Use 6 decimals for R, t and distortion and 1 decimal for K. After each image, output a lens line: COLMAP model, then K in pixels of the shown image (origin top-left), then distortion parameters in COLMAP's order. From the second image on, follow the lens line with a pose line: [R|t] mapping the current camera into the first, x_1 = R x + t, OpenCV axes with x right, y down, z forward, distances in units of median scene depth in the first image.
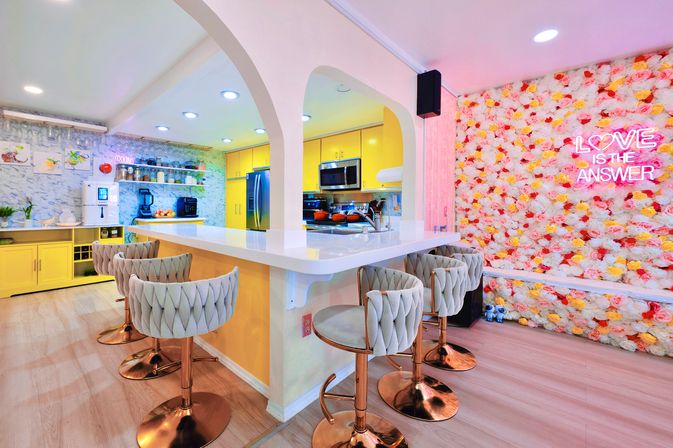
lens RADIAL K [[282.3, 0, 335.3], [0, 282.3, 206.6], [0, 0, 1]] dist [-0.000575, 0.000121]
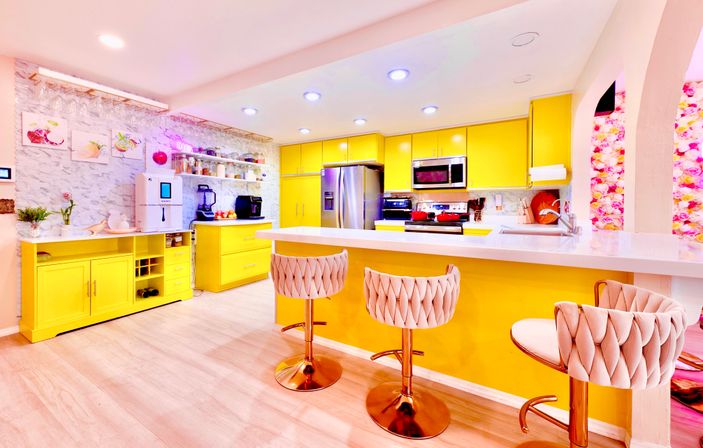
lens RADIAL K [[274.5, 0, 352.9], [0, 274.5, 208.6], [0, 0, 1]] dist [0.000684, -0.000055]
pose [[0.977881, -0.004644, 0.209110, -0.479980], [0.002754, 0.999953, 0.009326, -0.000719], [-0.209143, -0.008544, 0.977848, 0.153744]]
